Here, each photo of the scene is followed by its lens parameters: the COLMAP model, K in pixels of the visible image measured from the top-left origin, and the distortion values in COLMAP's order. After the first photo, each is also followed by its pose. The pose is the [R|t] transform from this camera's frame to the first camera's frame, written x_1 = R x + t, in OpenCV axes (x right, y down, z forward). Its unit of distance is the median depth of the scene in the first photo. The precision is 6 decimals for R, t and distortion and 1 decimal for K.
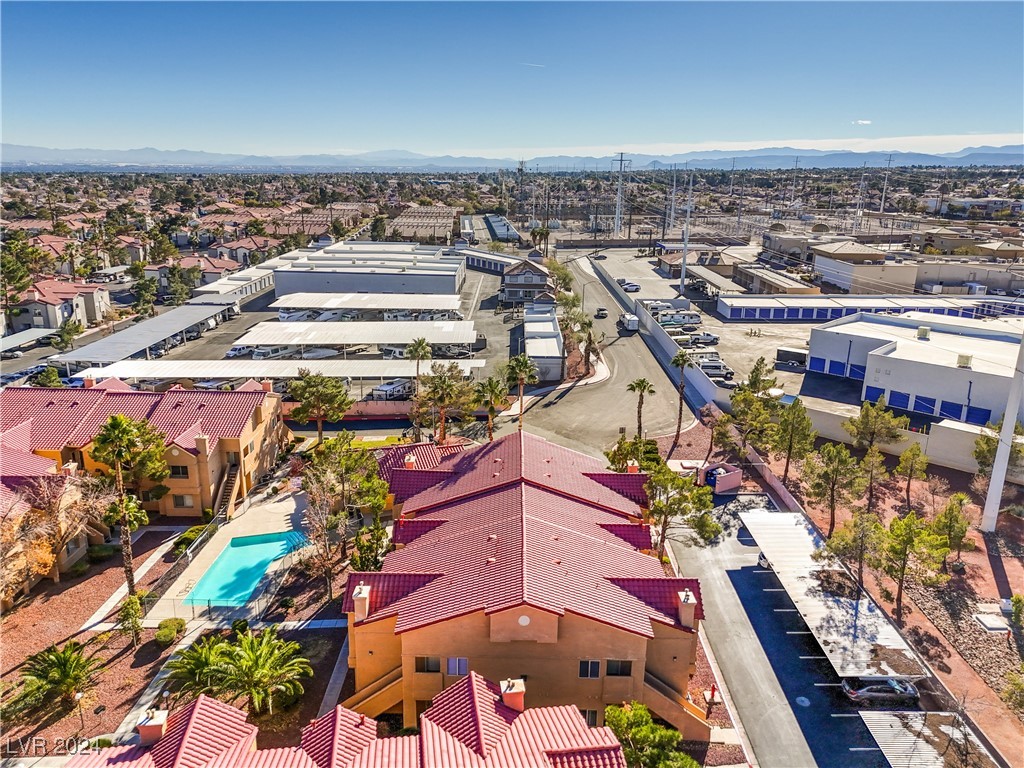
lens RADIAL K [[757.6, 0, 512.0], [0, 757.6, 384.0], [0, 0, 1]] dist [0.110084, -0.111172]
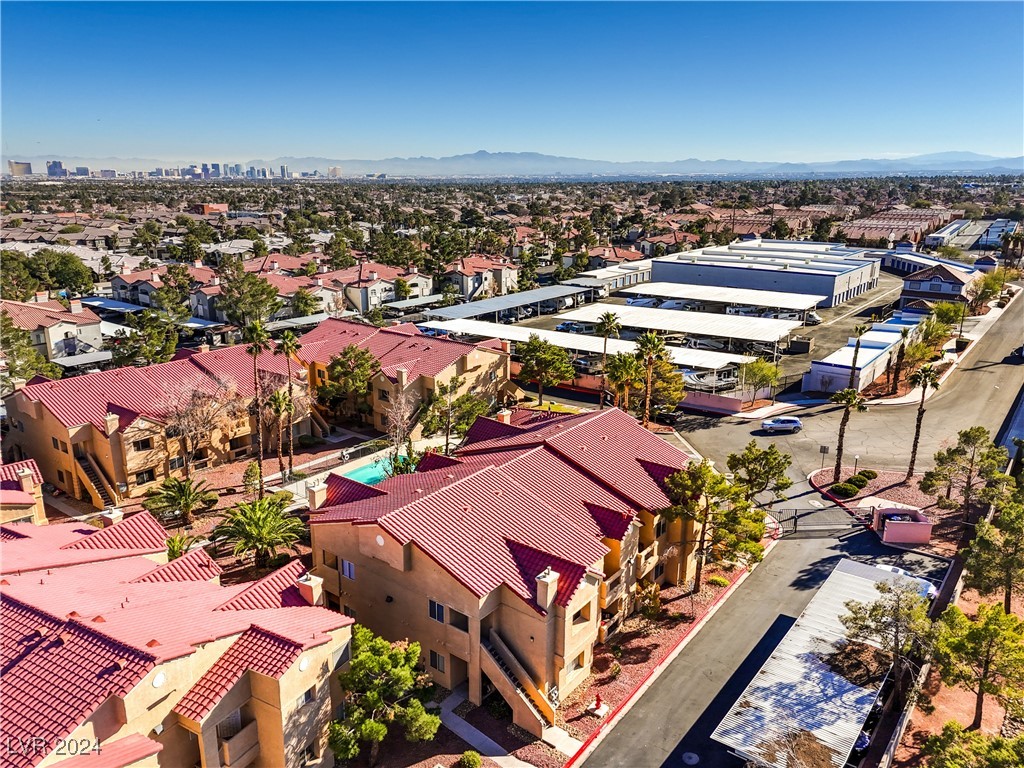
lens RADIAL K [[757.6, 0, 512.0], [0, 757.6, 384.0], [0, 0, 1]] dist [0.110084, -0.111172]
pose [[0.790352, 0.154822, -0.592768, 0.245080], [-0.161649, 0.985955, 0.041986, 0.007095], [0.590942, 0.062636, 0.804278, 0.079866]]
